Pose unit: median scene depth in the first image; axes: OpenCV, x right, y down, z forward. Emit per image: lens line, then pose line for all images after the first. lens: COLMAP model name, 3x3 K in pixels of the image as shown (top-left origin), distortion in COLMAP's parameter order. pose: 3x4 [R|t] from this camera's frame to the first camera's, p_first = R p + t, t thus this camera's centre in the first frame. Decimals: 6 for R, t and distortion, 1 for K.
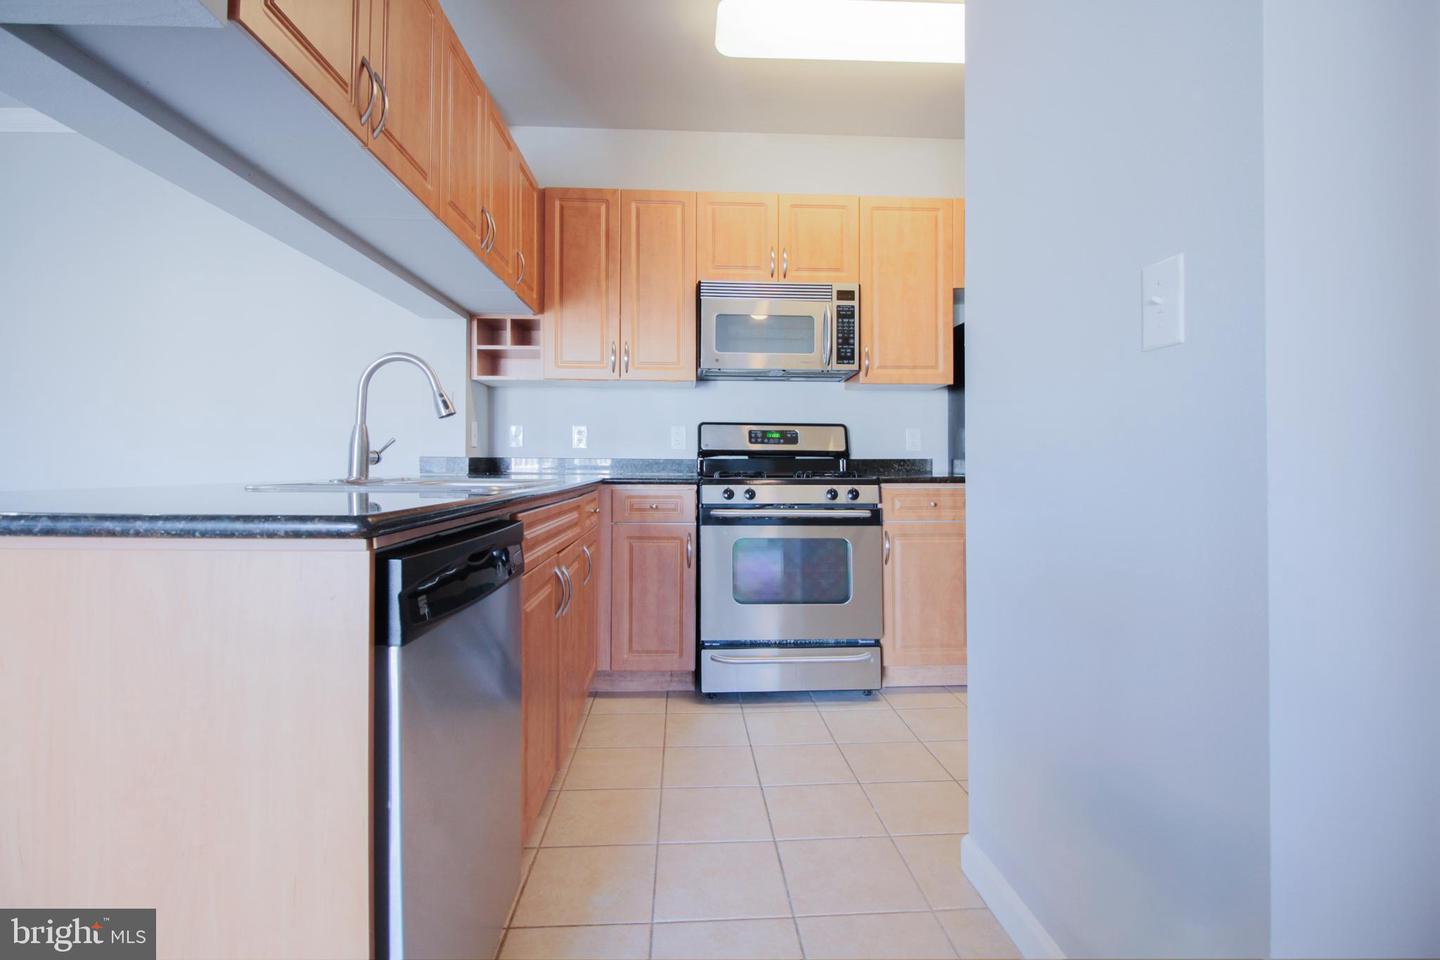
lens RADIAL K [[664.4, 0, 720.9], [0, 664.4, 470.3], [0, 0, 1]] dist [0.004665, 0.000253]
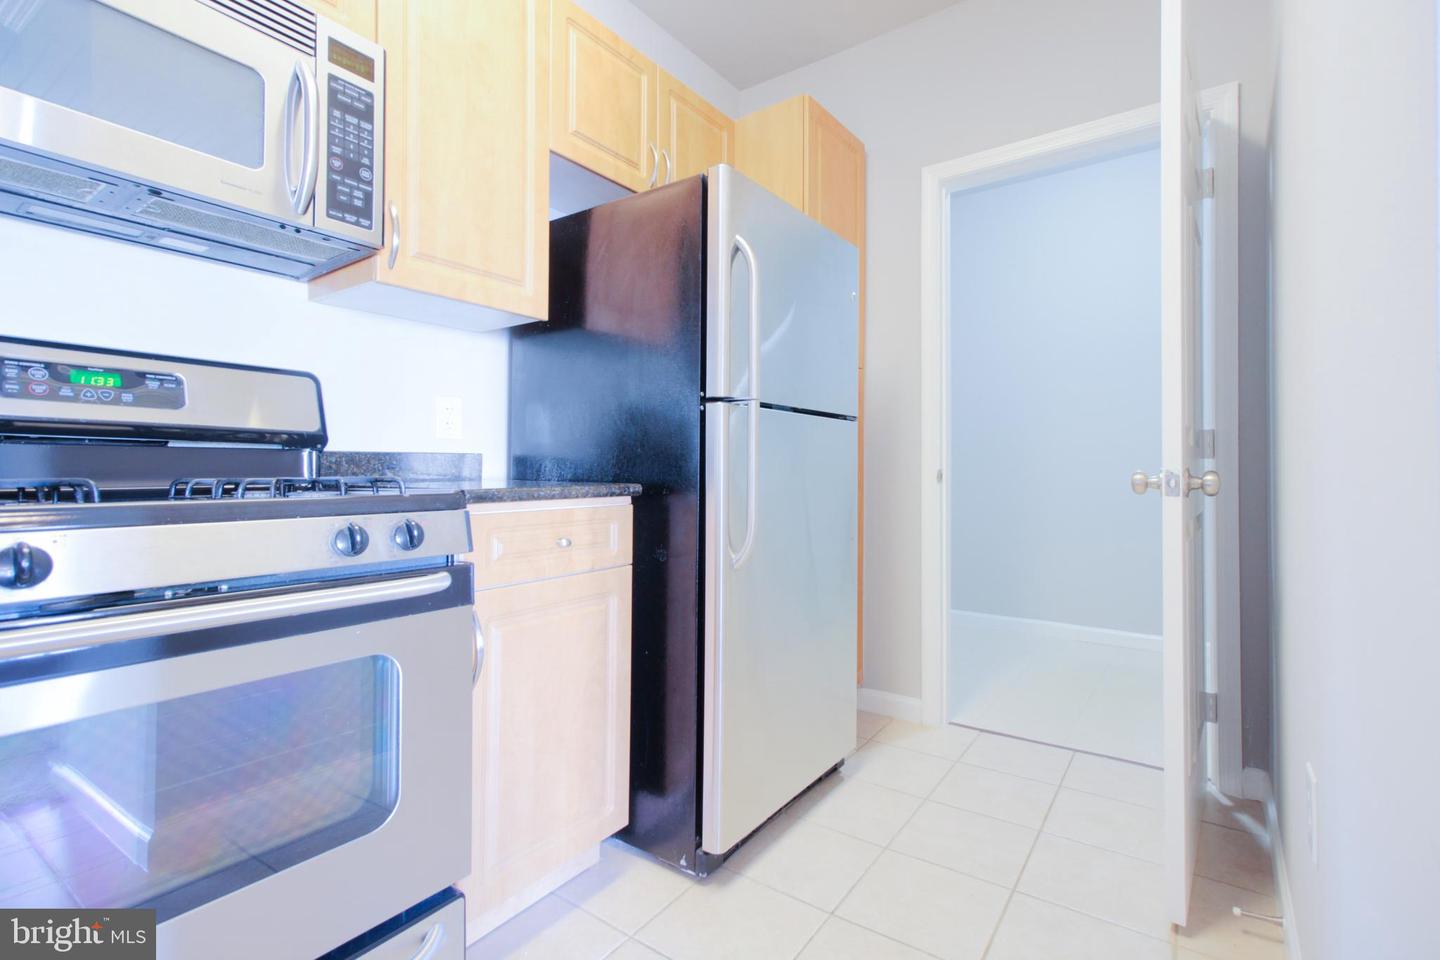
lens RADIAL K [[664.4, 0, 739.1], [0, 664.4, 460.4], [0, 0, 1]] dist [0.004665, 0.000253]
pose [[0.609070, 0.009416, 0.793061, 0.004433], [0.005179, 0.999861, -0.015848, -0.001521], [-0.793100, 0.013760, 0.608936, 0.549372]]
